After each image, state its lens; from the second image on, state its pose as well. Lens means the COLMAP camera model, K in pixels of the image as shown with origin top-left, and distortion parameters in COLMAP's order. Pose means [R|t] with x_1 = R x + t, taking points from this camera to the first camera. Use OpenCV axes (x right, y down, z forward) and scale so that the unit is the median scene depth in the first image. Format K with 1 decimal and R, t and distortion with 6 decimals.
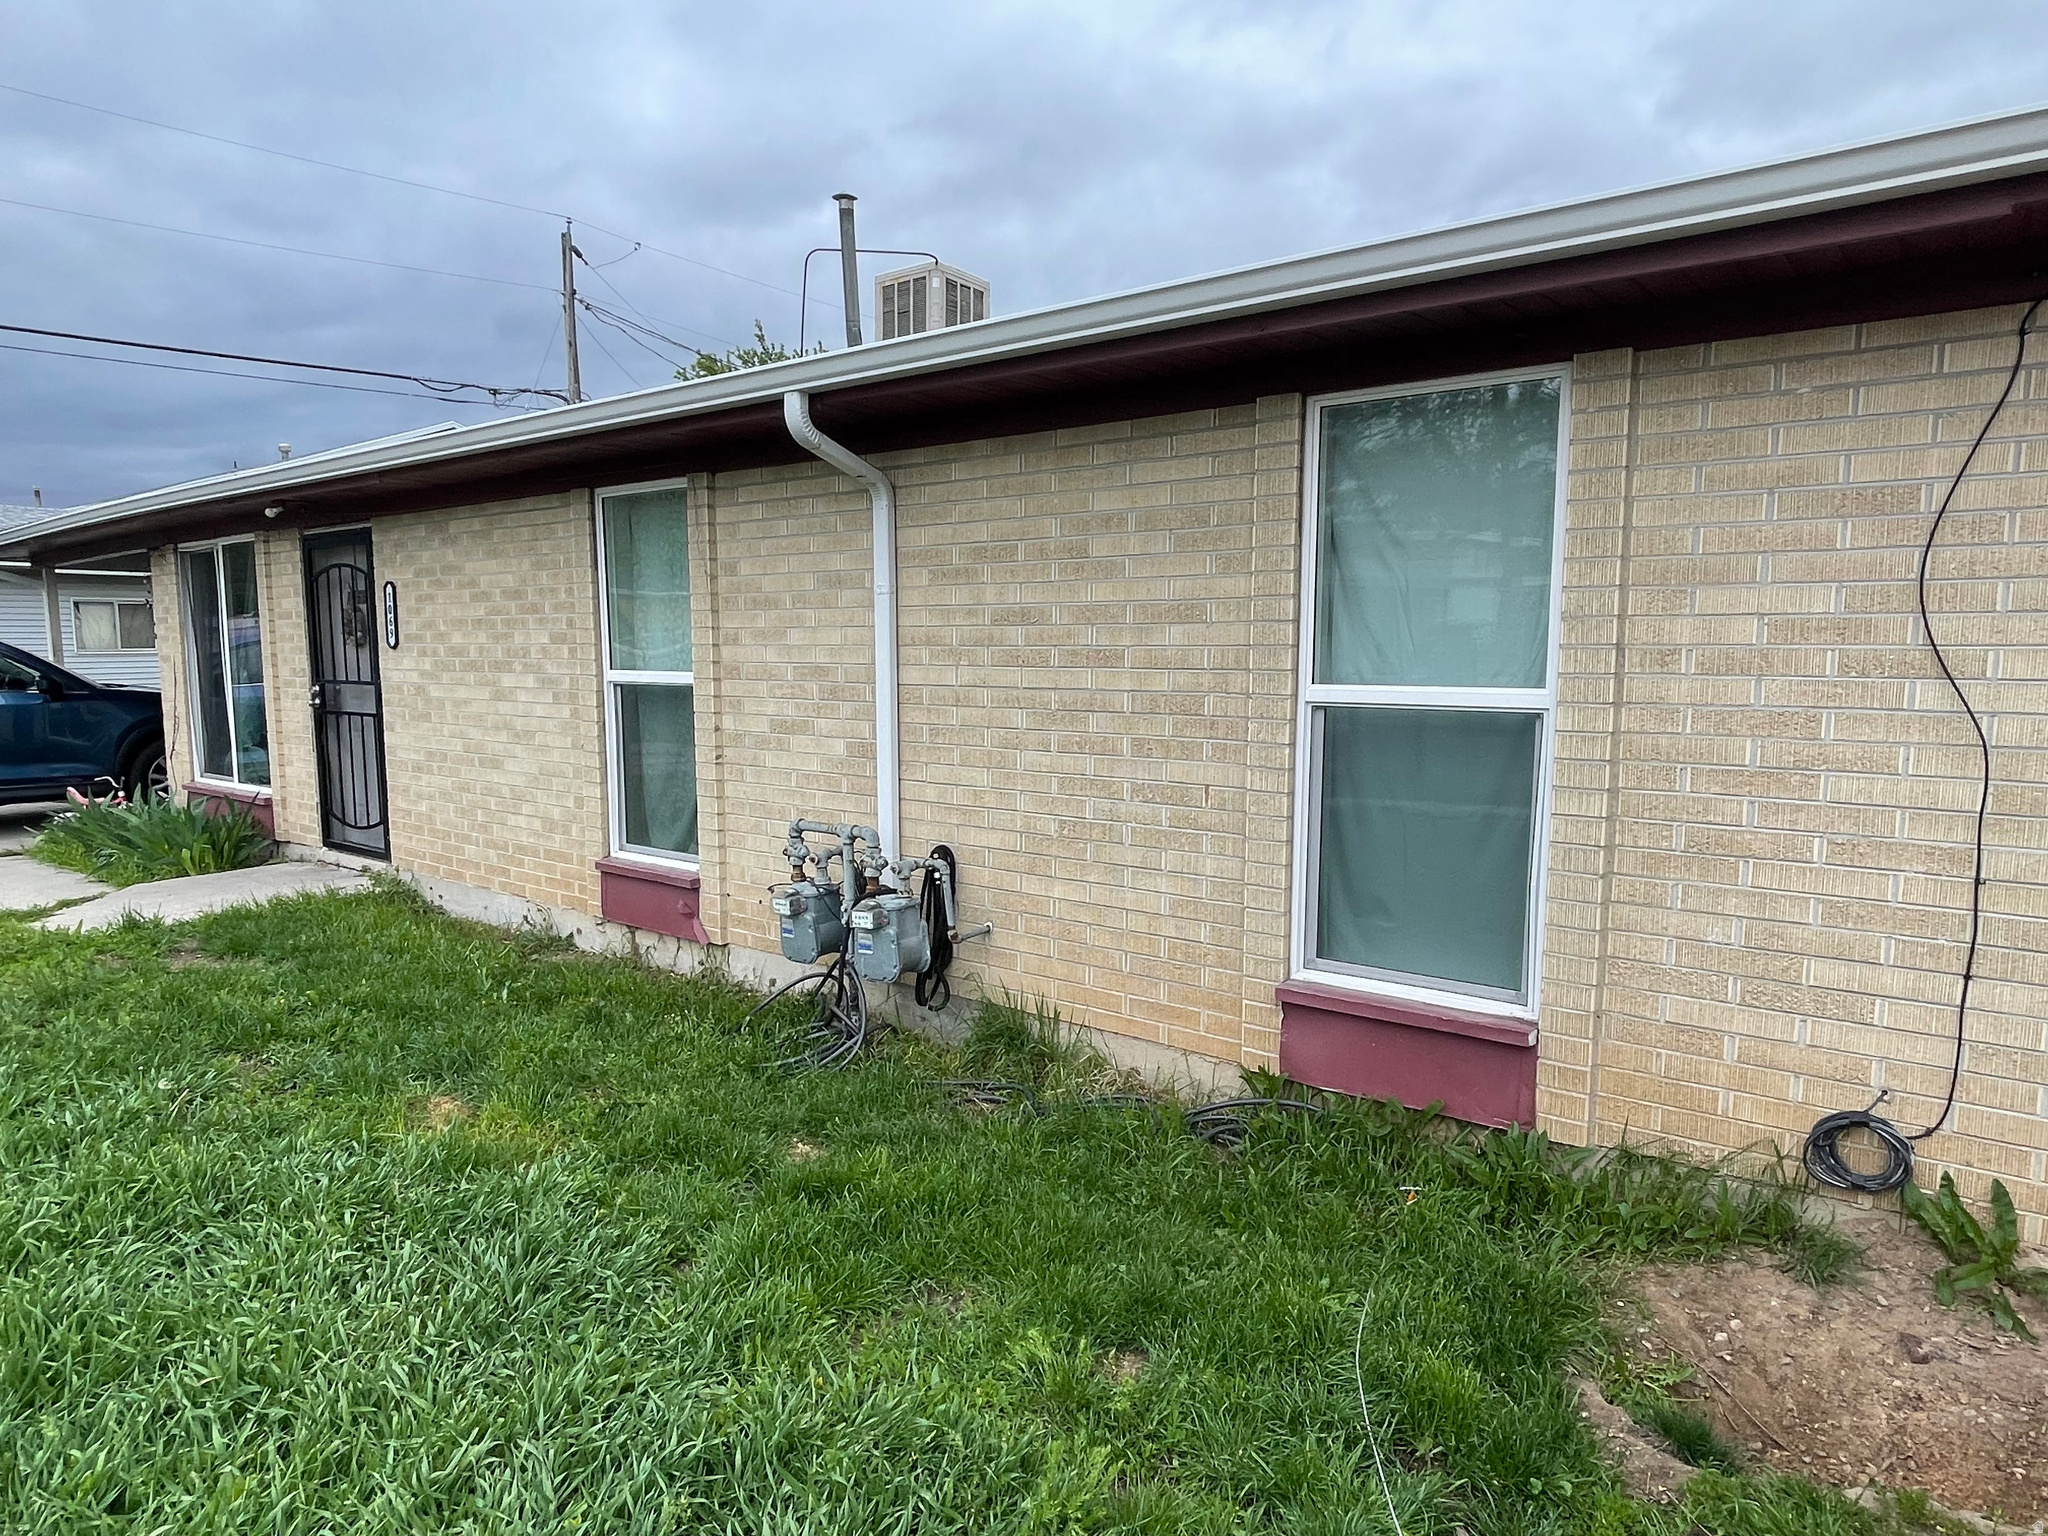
lens RADIAL K [[1202.1, 0, 1025.9], [0, 1202.1, 779.8], [0, 0, 1]] dist [0.012593, -0.001711]
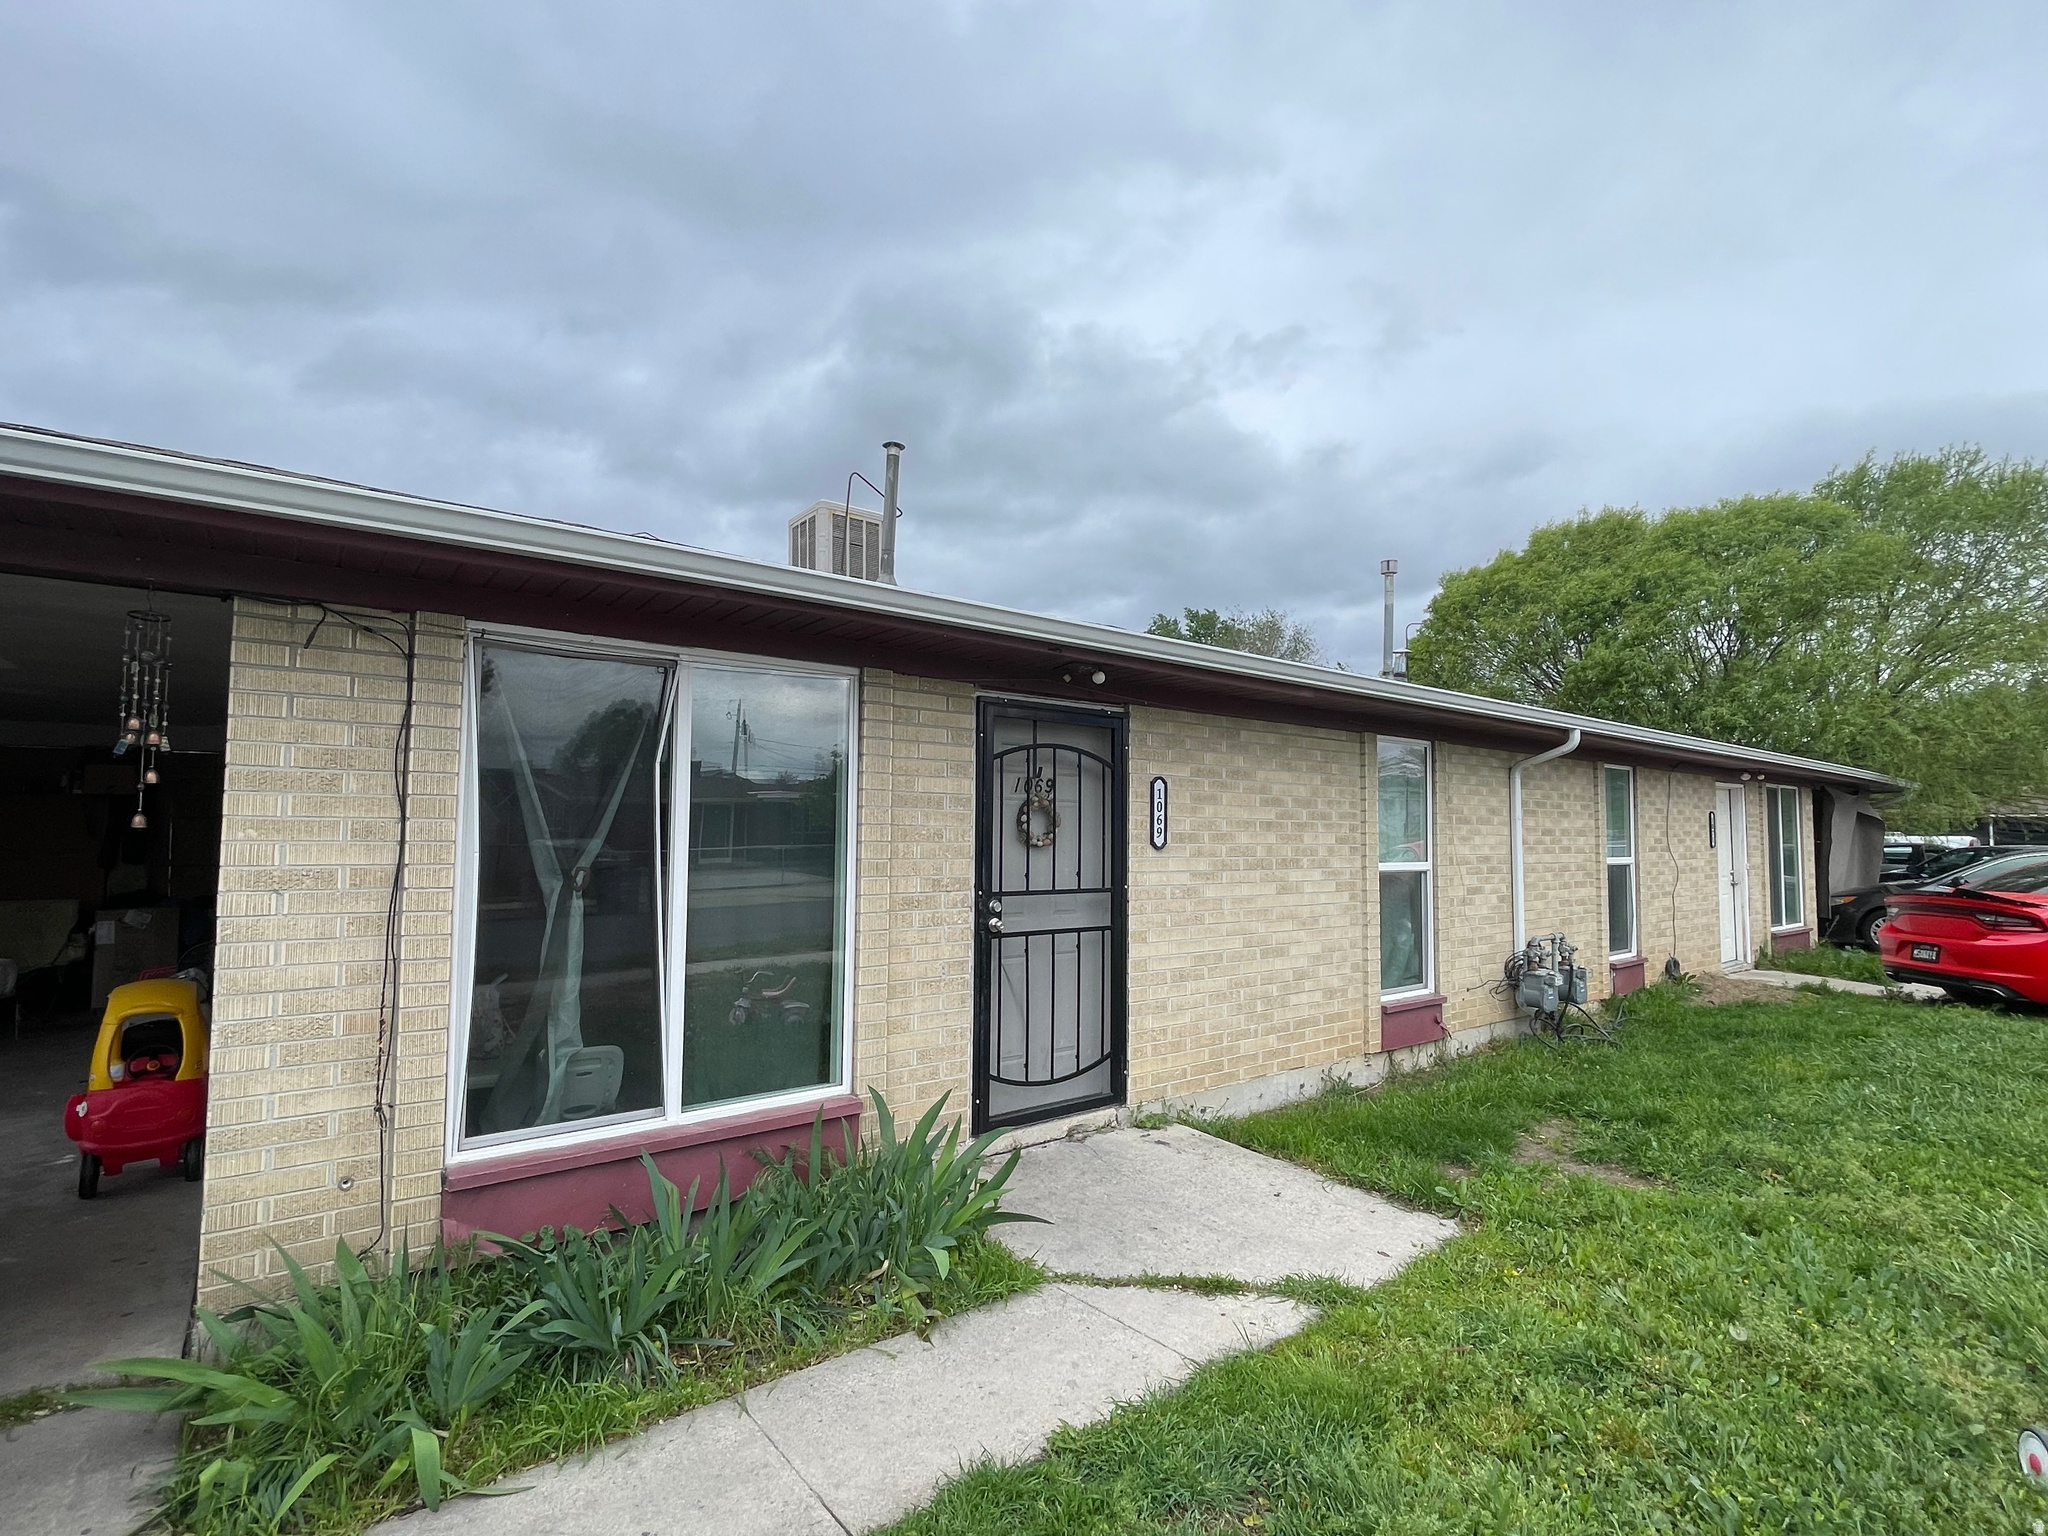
lens RADIAL K [[954.5, 0, 990.4], [0, 954.5, 781.5], [0, 0, 1]] dist [0.001533, -0.003860]
pose [[0.281524, 0.055386, 0.957955, -1.649611], [0.100113, 0.991189, -0.086729, -0.144065], [-0.954317, 0.120320, 0.273498, 1.204359]]
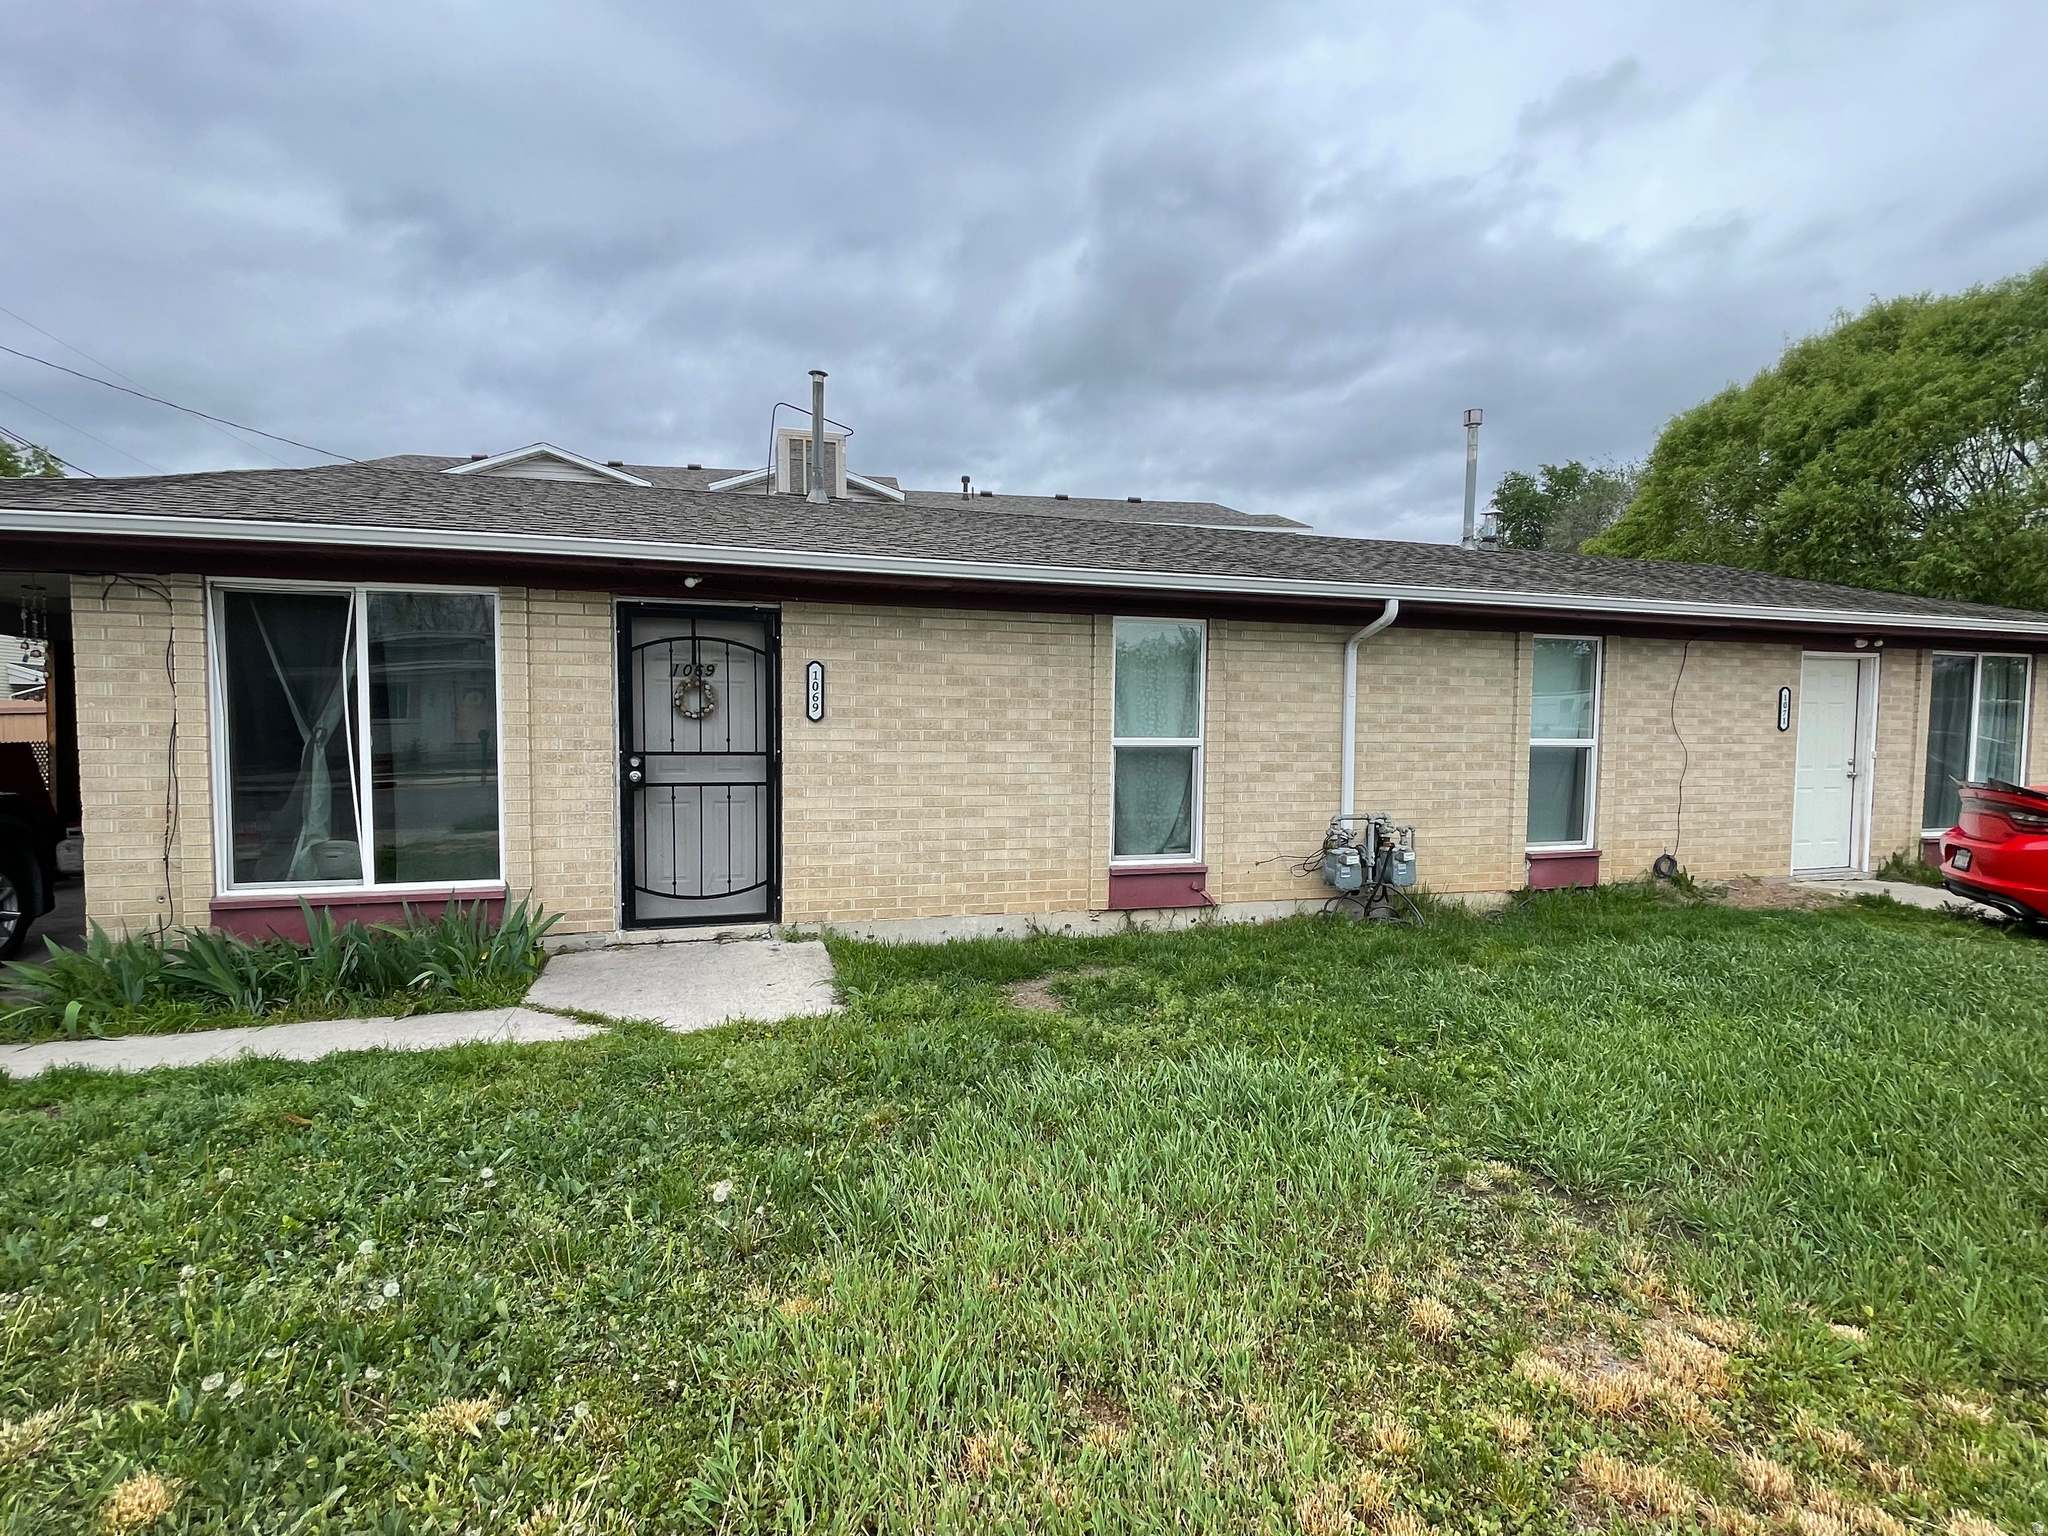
lens RADIAL K [[954.5, 0, 1004.2], [0, 954.5, 775.4], [0, 0, 1]] dist [0.001533, -0.003860]
pose [[0.603774, -0.040777, 0.796112, -1.470250], [0.080475, 0.996707, -0.009982, -0.048114], [-0.793083, 0.070094, 0.605067, 0.440348]]
